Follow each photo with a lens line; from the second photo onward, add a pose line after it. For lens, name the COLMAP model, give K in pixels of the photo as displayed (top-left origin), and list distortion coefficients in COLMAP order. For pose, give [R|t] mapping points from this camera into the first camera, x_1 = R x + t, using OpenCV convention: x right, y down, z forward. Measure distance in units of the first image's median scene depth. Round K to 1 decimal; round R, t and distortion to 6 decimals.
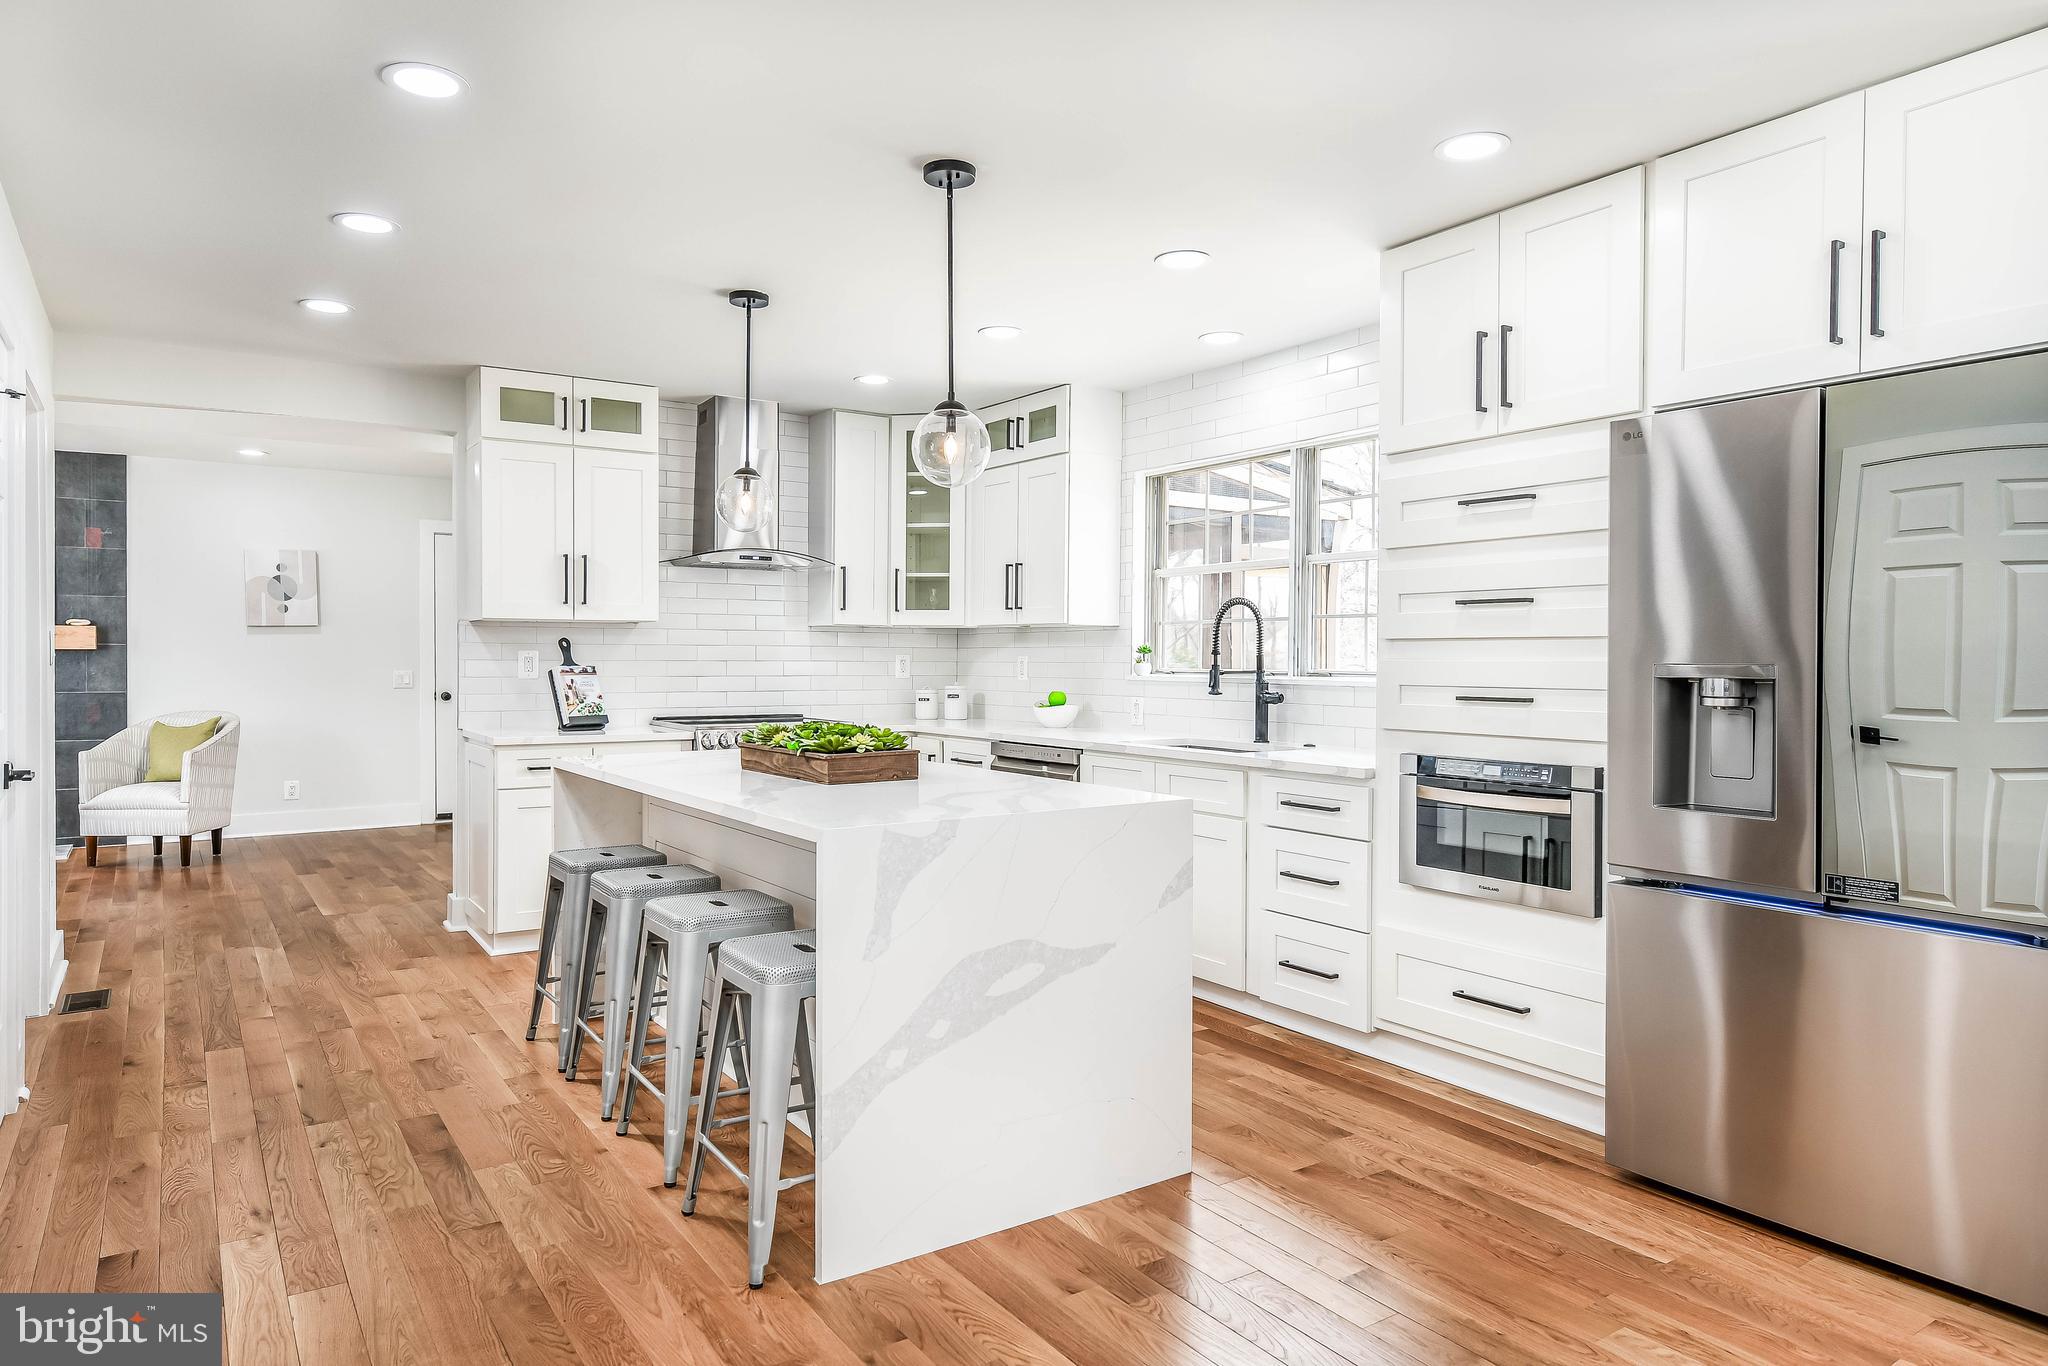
lens RADIAL K [[1252.9, 0, 1024.5], [0, 1252.9, 664.6], [0, 0, 1]] dist [0.011989, -0.001531]
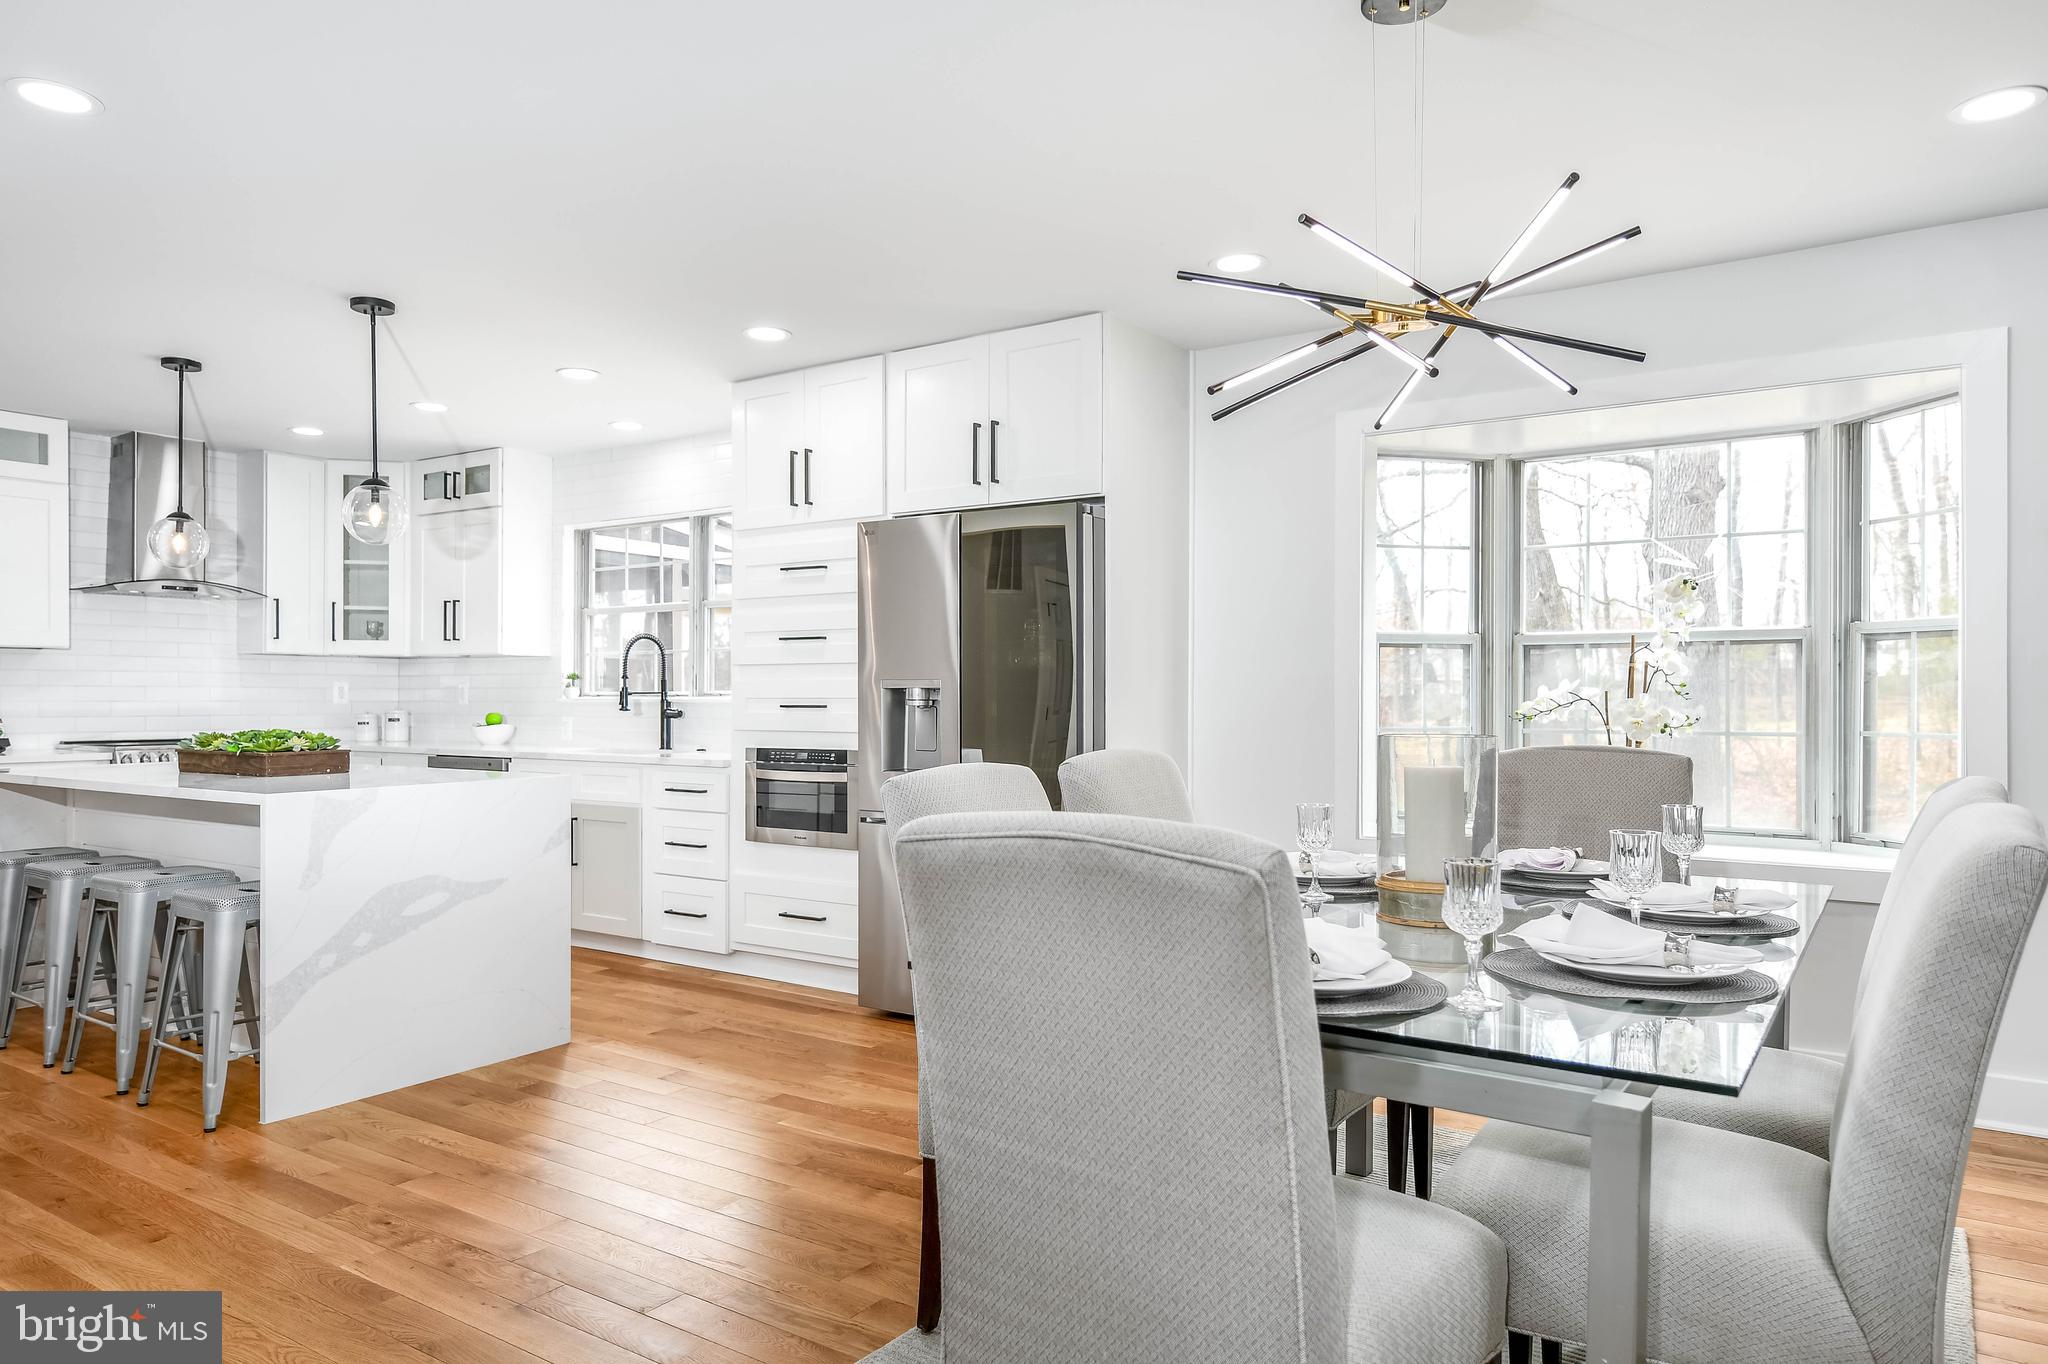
lens RADIAL K [[1260.8, 0, 1038.7], [0, 1260.8, 700.9], [0, 0, 1]] dist [0.005372, 0.000337]
pose [[0.920347, -0.004377, 0.391078, 0.048881], [0.005121, 0.999987, -0.000861, 0.020518], [-0.391069, 0.002795, 0.920357, -0.377660]]
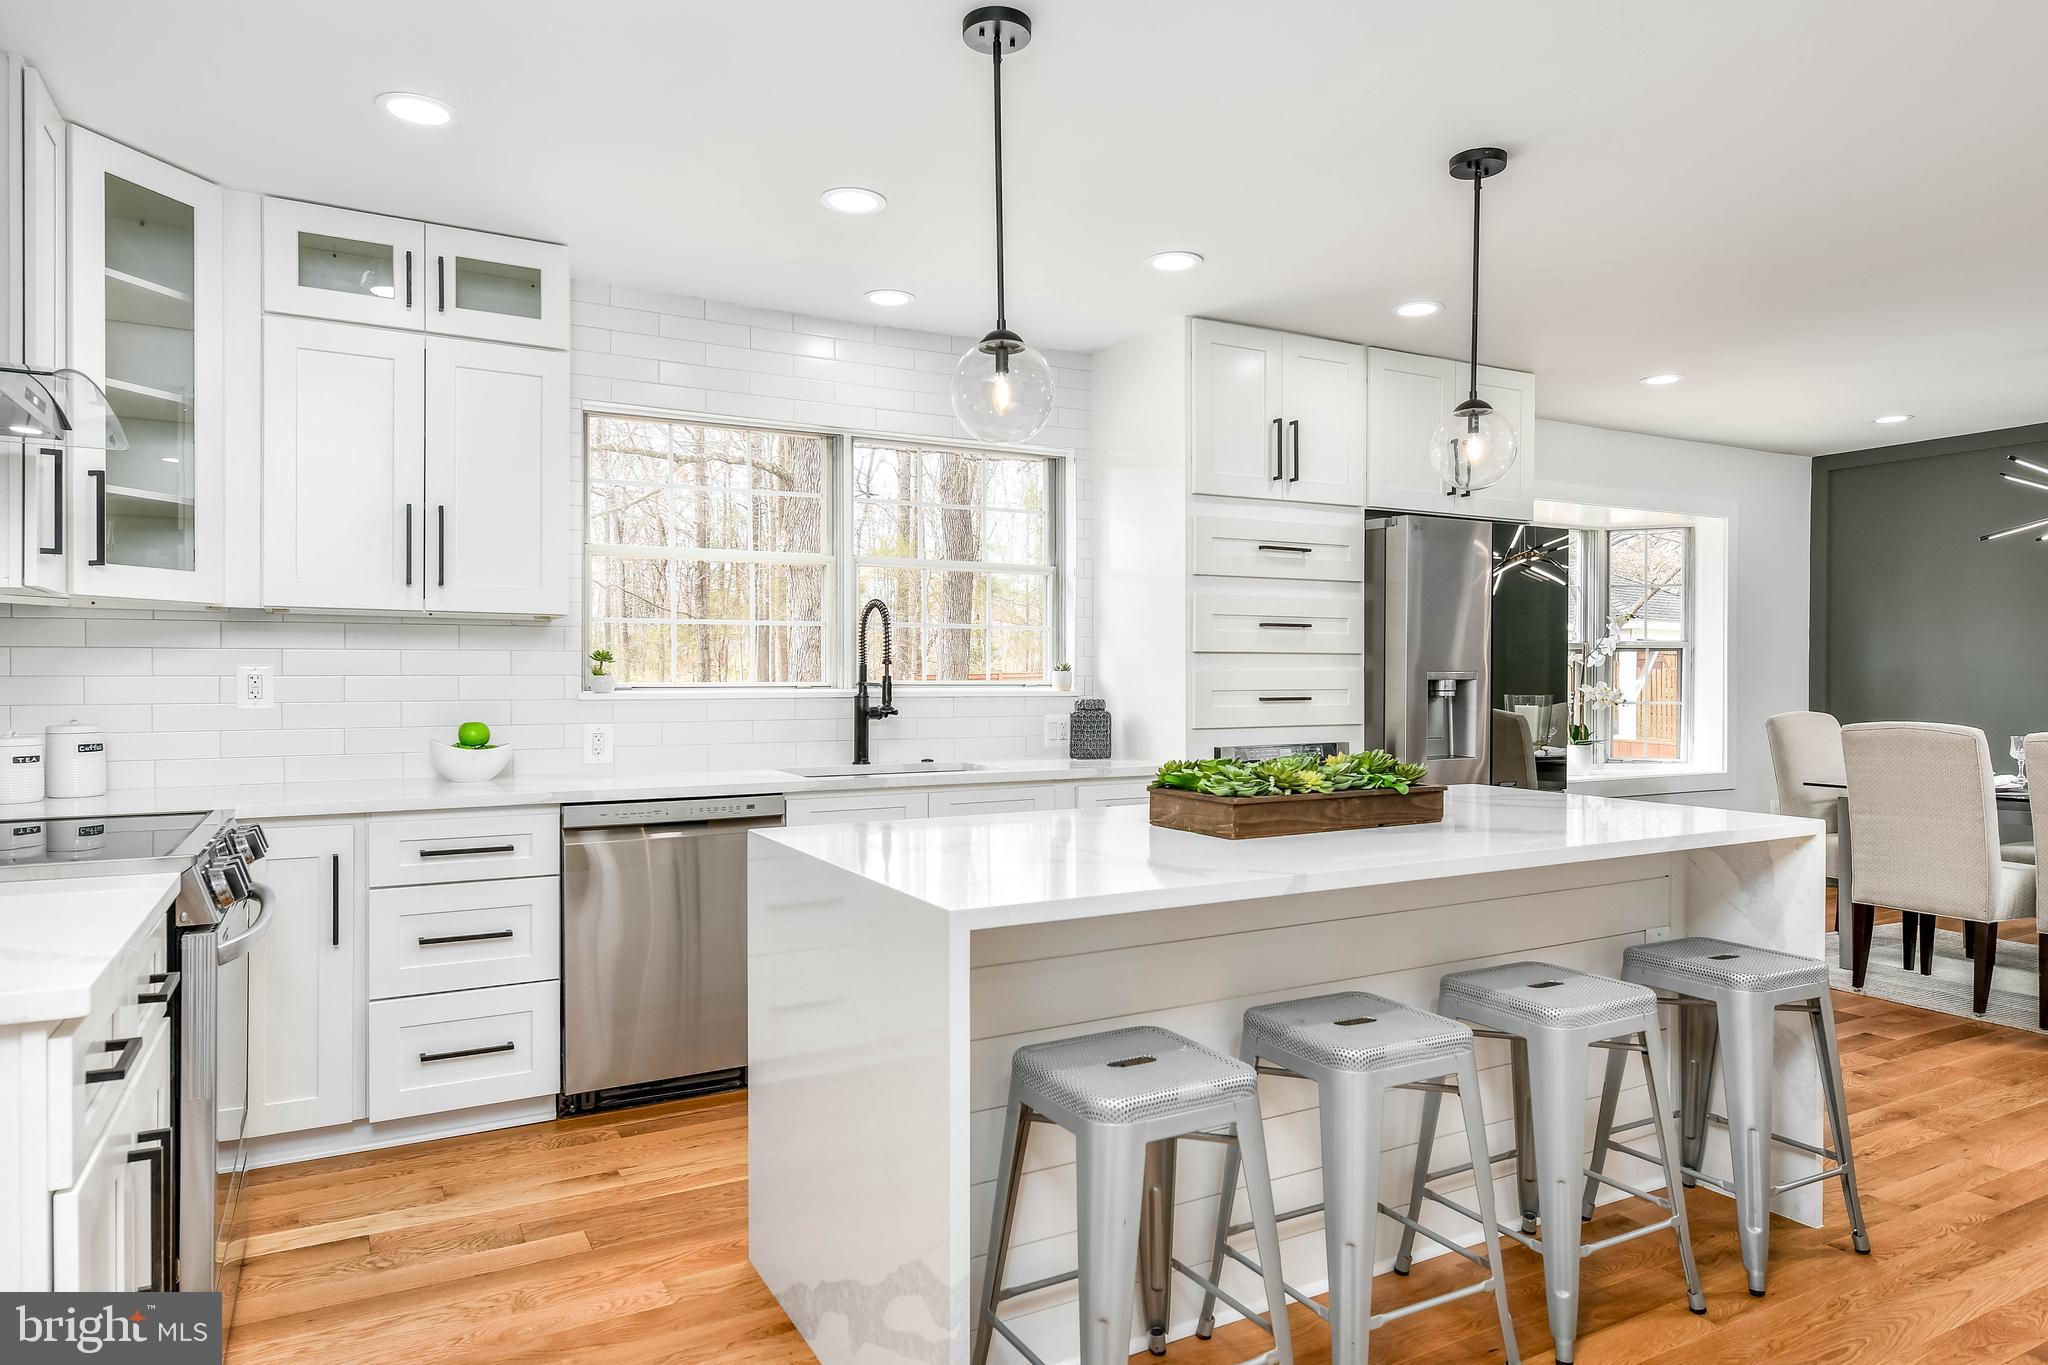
lens RADIAL K [[1246.2, 0, 1048.3], [0, 1246.2, 683.8], [0, 0, 1]] dist [0.049138, -0.000741]
pose [[0.077752, -0.008399, 0.996937, -0.831833], [0.006255, 0.999949, 0.007936, -0.000247], [-0.996953, 0.005619, 0.077801, 0.987306]]
